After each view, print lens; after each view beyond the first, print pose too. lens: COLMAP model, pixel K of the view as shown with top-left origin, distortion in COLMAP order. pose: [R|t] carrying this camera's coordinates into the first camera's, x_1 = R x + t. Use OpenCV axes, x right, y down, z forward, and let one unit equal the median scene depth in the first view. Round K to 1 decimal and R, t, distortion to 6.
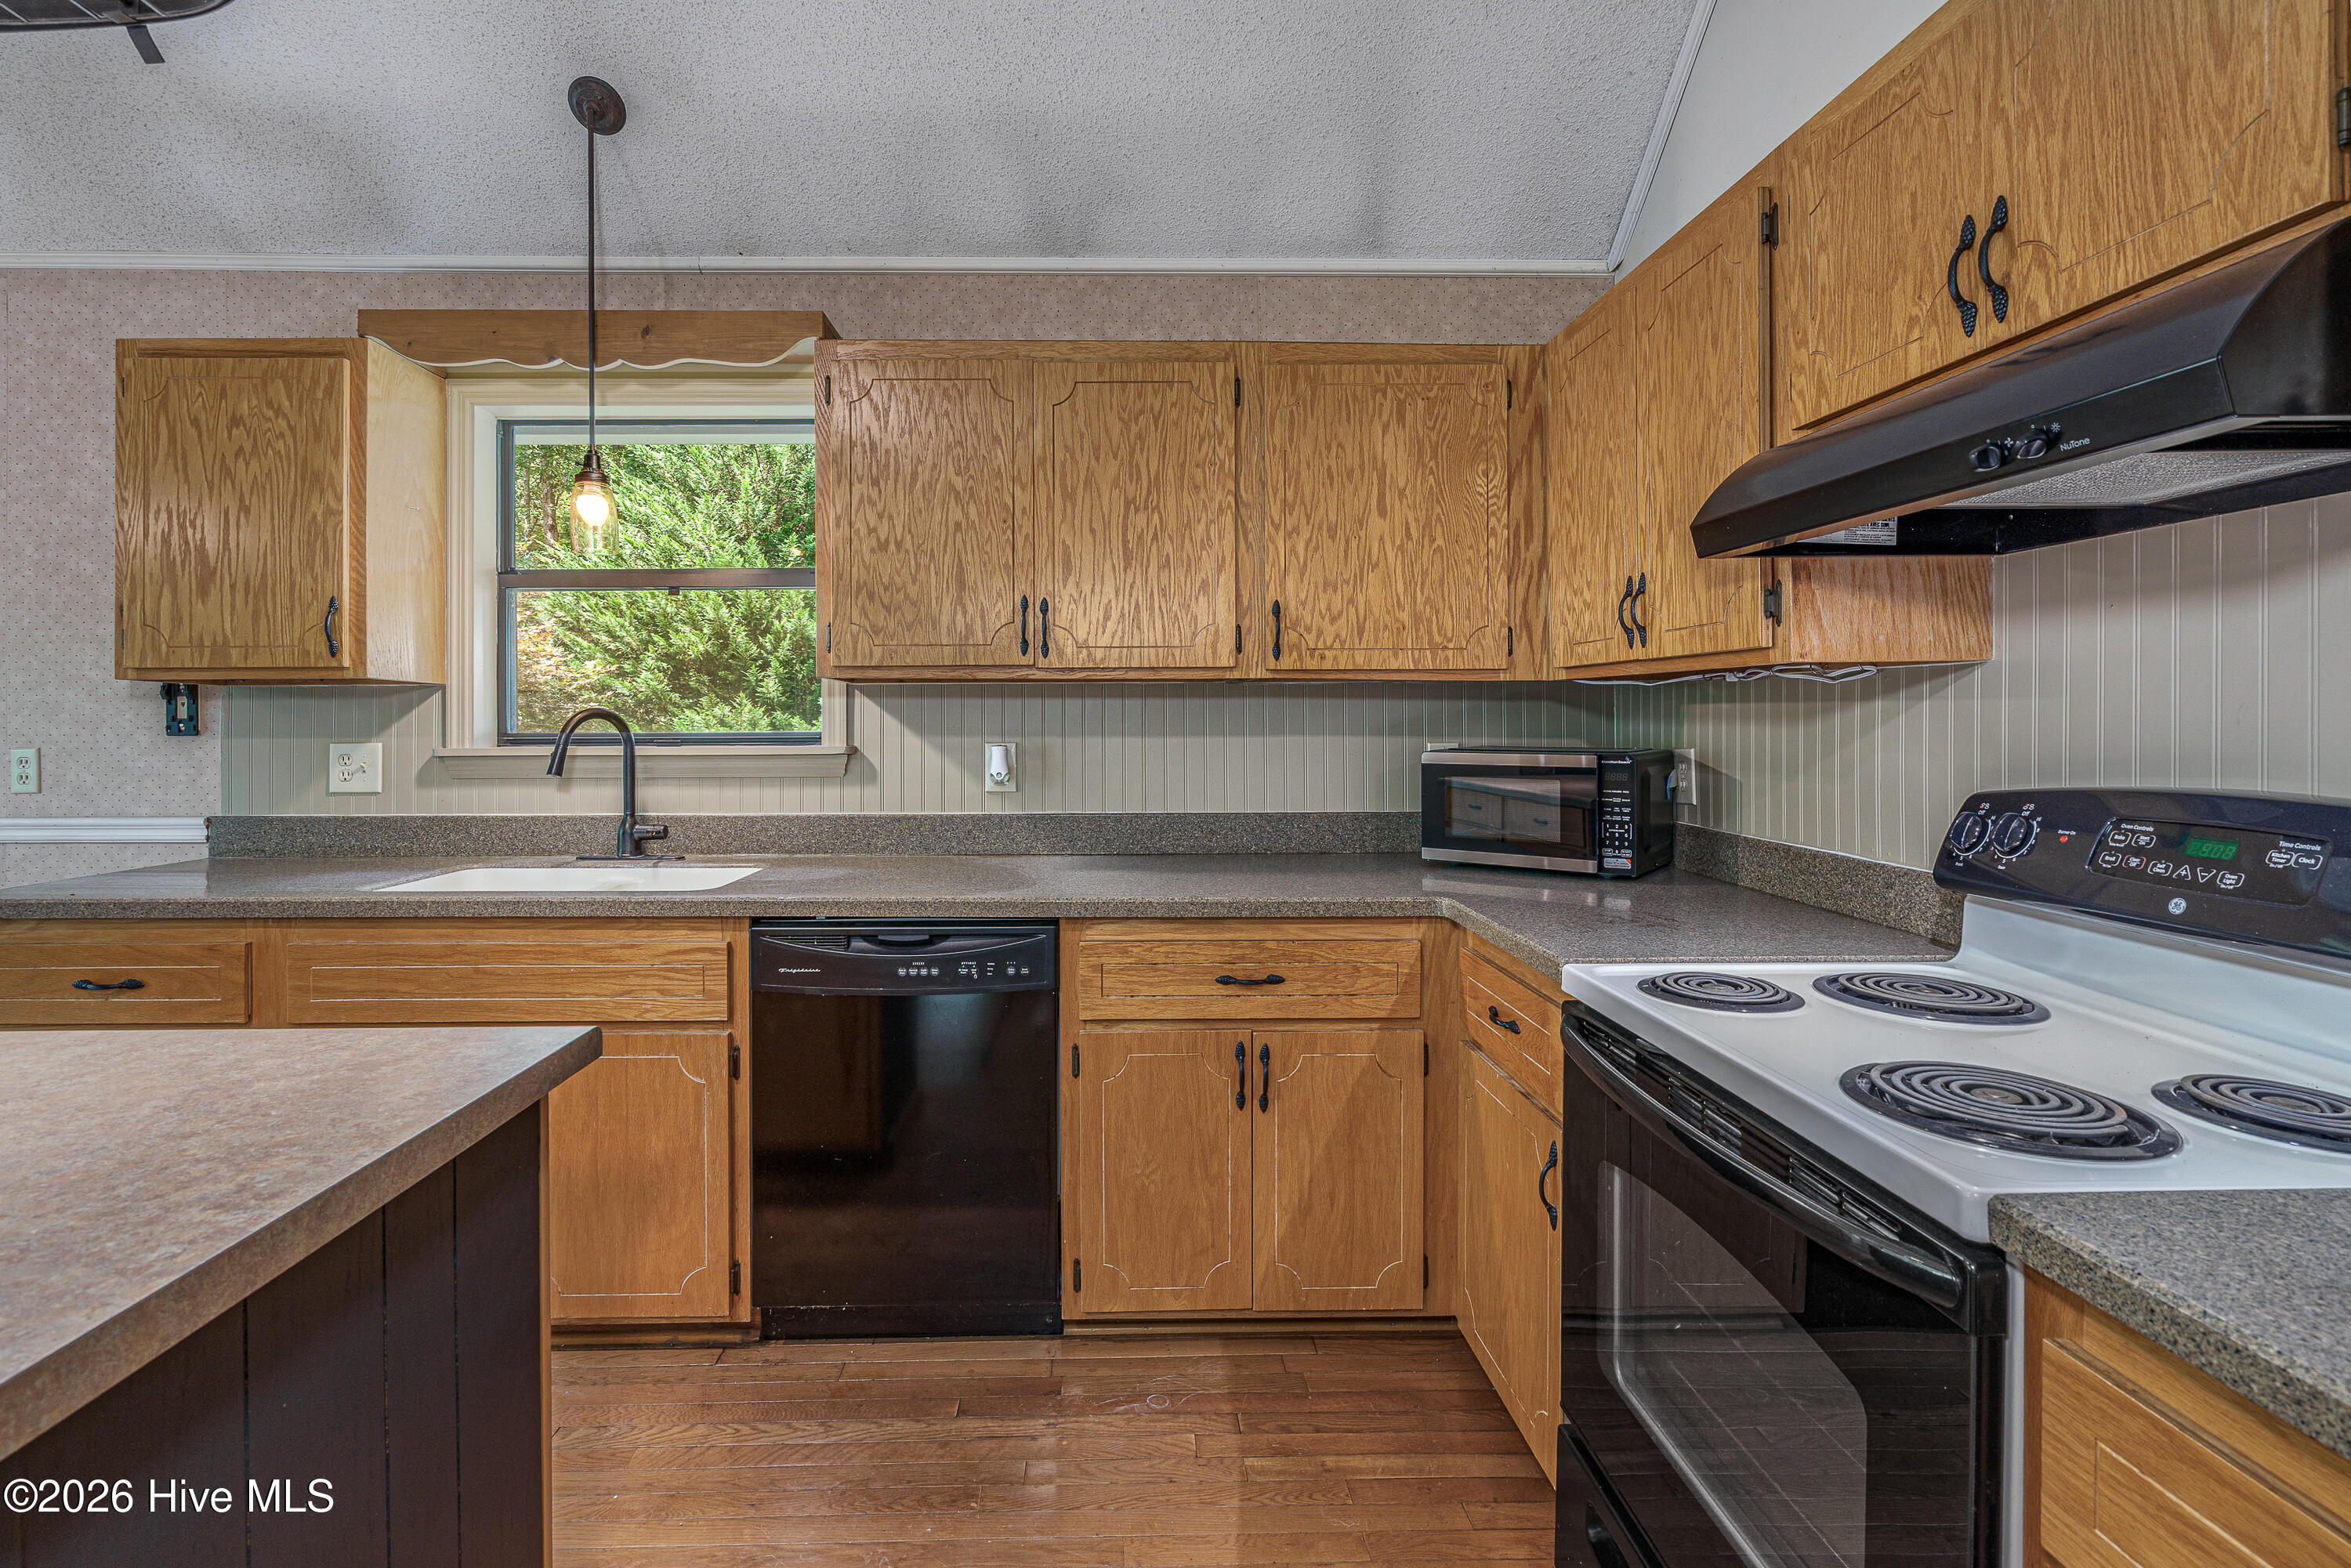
lens RADIAL K [[1071.4, 0, 1153.7], [0, 1071.4, 762.2], [0, 0, 1]] dist [-0.007267, 0.001435]
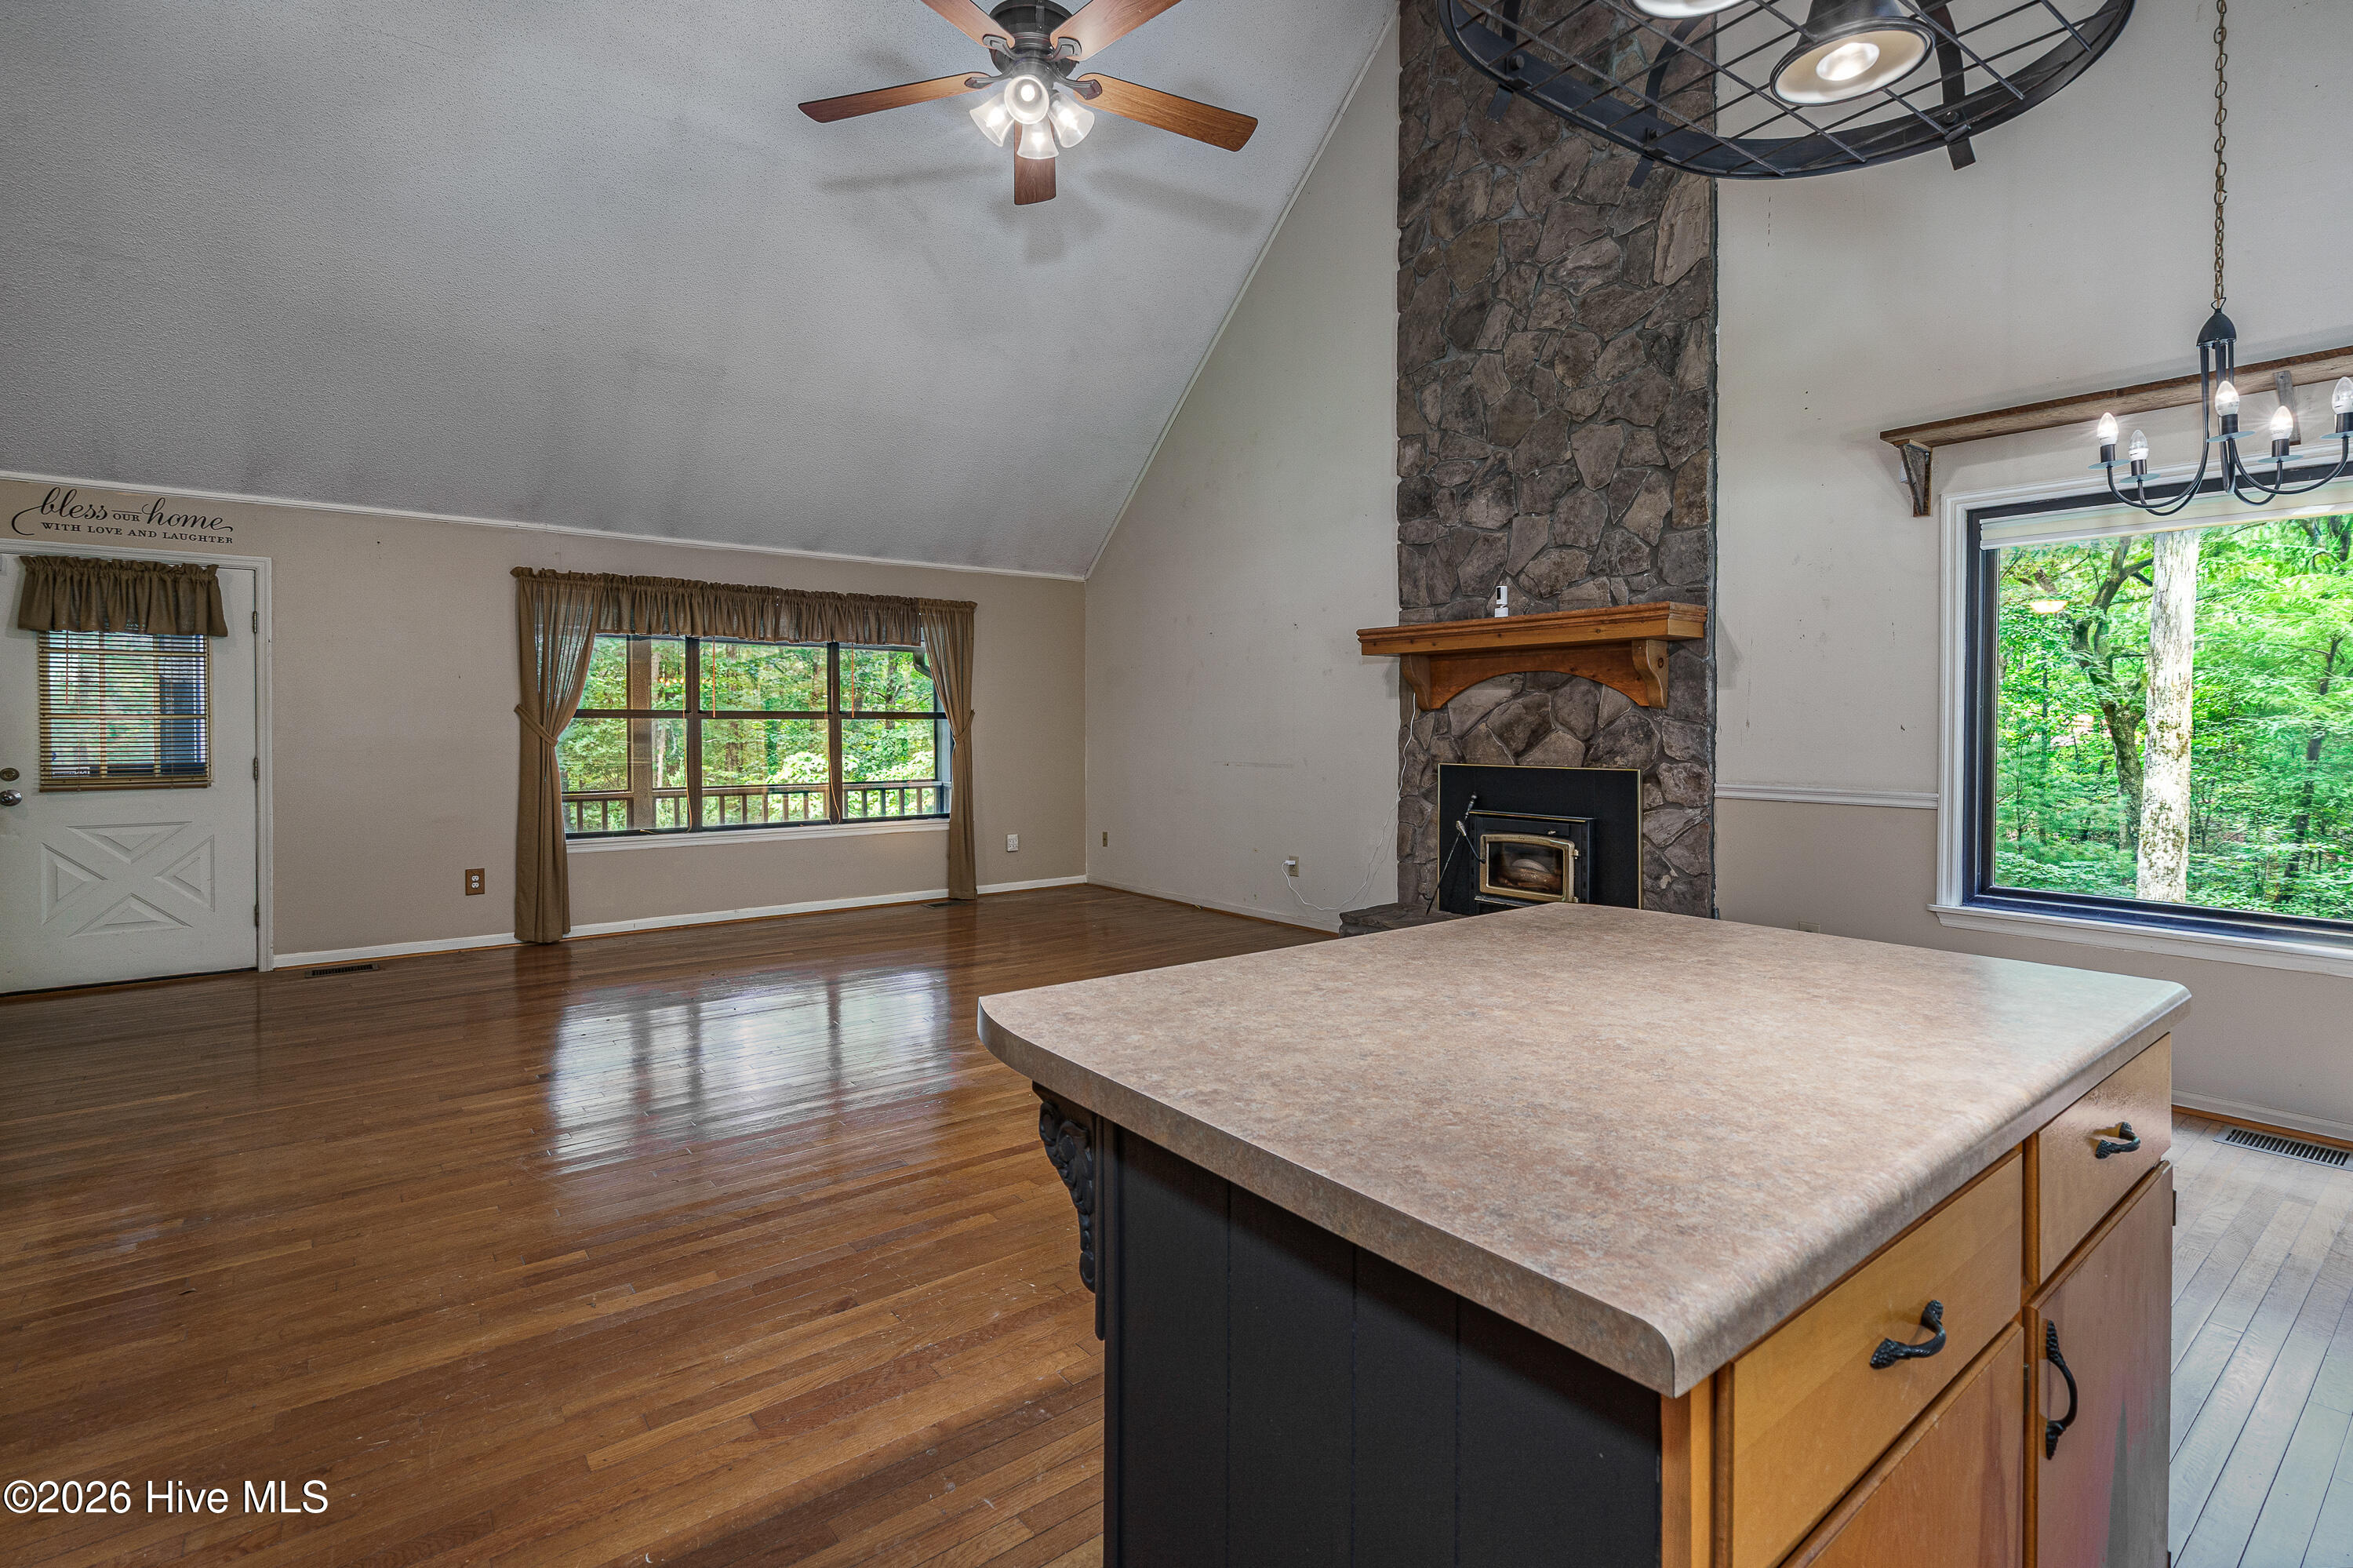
lens RADIAL K [[1072.4, 0, 1203.2], [0, 1072.4, 735.7], [0, 0, 1]] dist [-0.007267, 0.001435]
pose [[-0.797253, 0.007925, -0.603593, -0.020684], [-0.024940, 0.998628, 0.046054, -0.025541], [0.603130, 0.051770, -0.795961, 0.611159]]
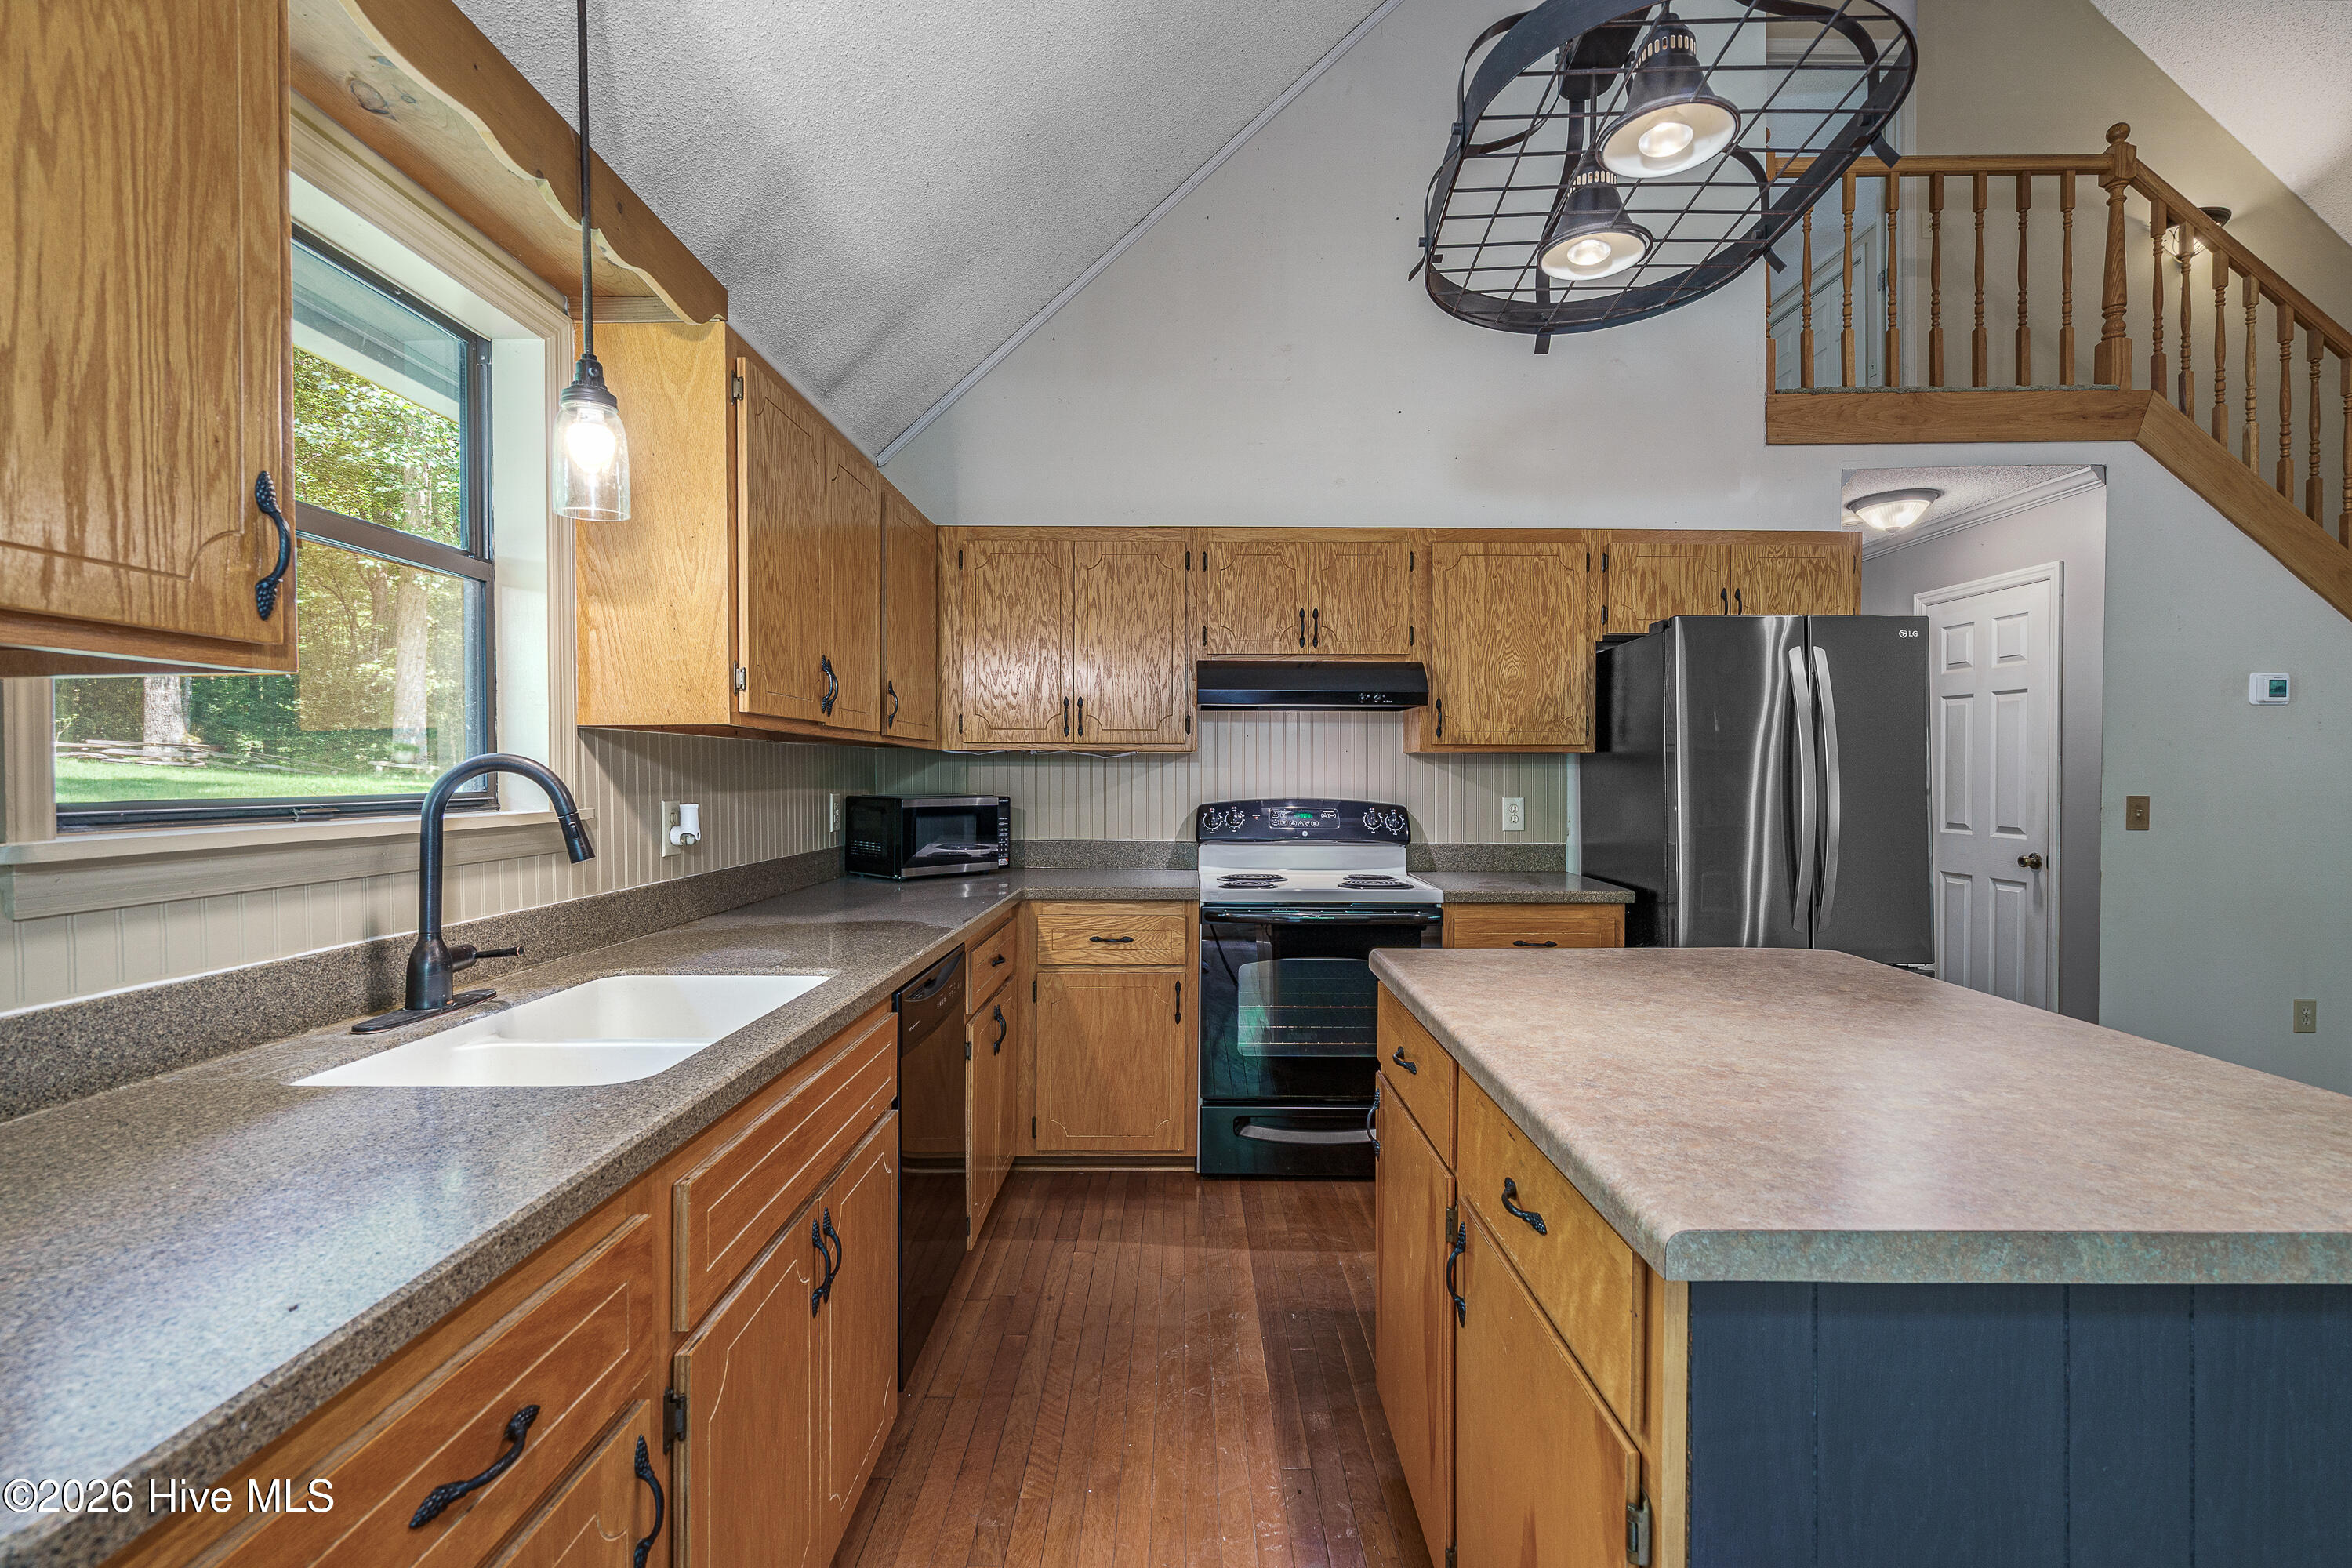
lens RADIAL K [[1071.9, 0, 1181.3], [0, 1071.9, 783.5], [0, 0, 1]] dist [-0.007267, 0.001435]
pose [[0.041177, -0.006871, 0.999128, -1.154341], [0.037235, 0.999292, 0.005338, -0.023870], [-0.998458, 0.036982, 0.041403, 0.625257]]
